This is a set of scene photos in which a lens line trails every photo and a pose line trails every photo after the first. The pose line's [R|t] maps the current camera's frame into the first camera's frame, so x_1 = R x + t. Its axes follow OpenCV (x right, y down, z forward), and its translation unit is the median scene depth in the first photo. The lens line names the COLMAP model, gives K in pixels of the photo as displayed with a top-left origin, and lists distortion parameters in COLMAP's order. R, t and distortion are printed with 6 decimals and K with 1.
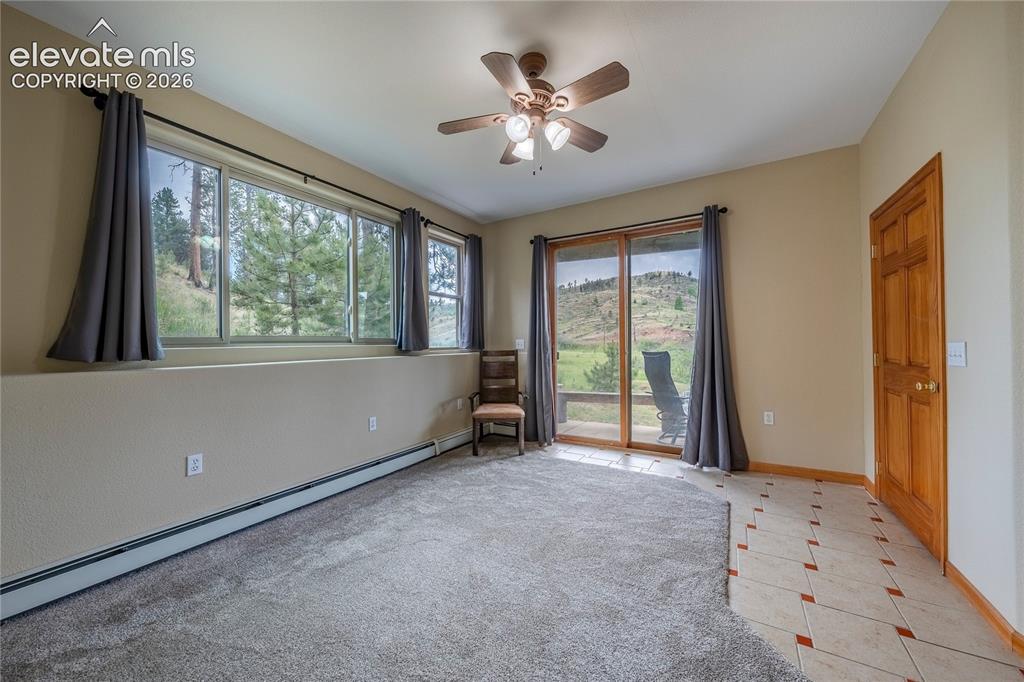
lens RADIAL K [[367.6, 0, 517.9], [0, 367.6, 340.0], [0, 0, 1]] dist [-0.002781, -0.000155]
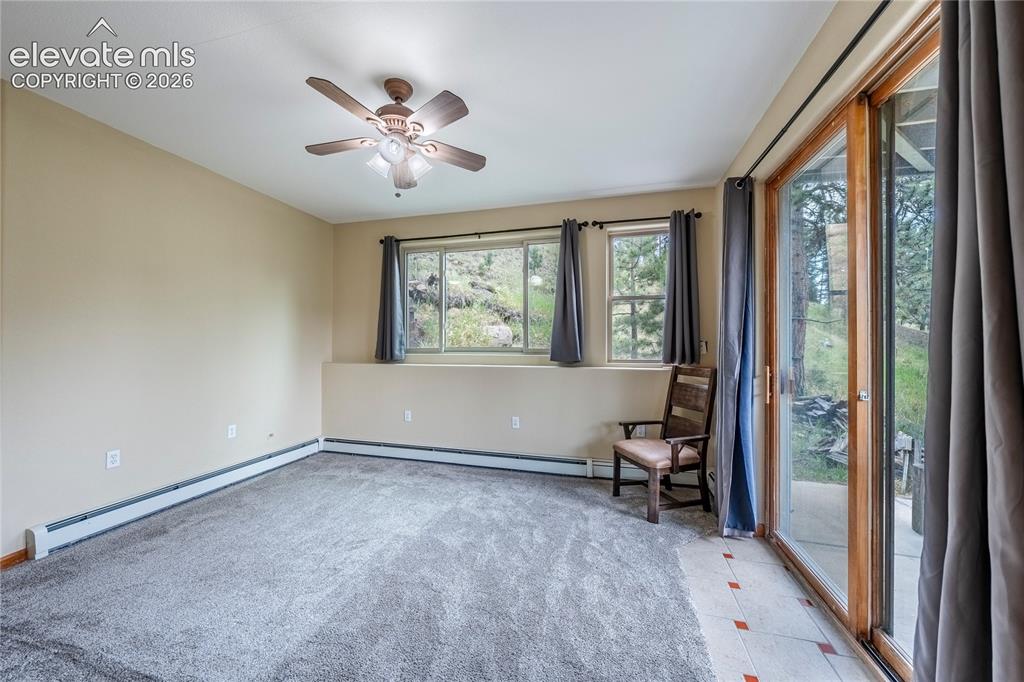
lens RADIAL K [[367.6, 0, 515.7], [0, 367.6, 341.7], [0, 0, 1]] dist [-0.002781, -0.000155]
pose [[0.256619, 0.002777, -0.966509, 0.662496], [0.001397, 0.999994, 0.003244, -0.030666], [0.966512, -0.002183, 0.256614, 0.628504]]
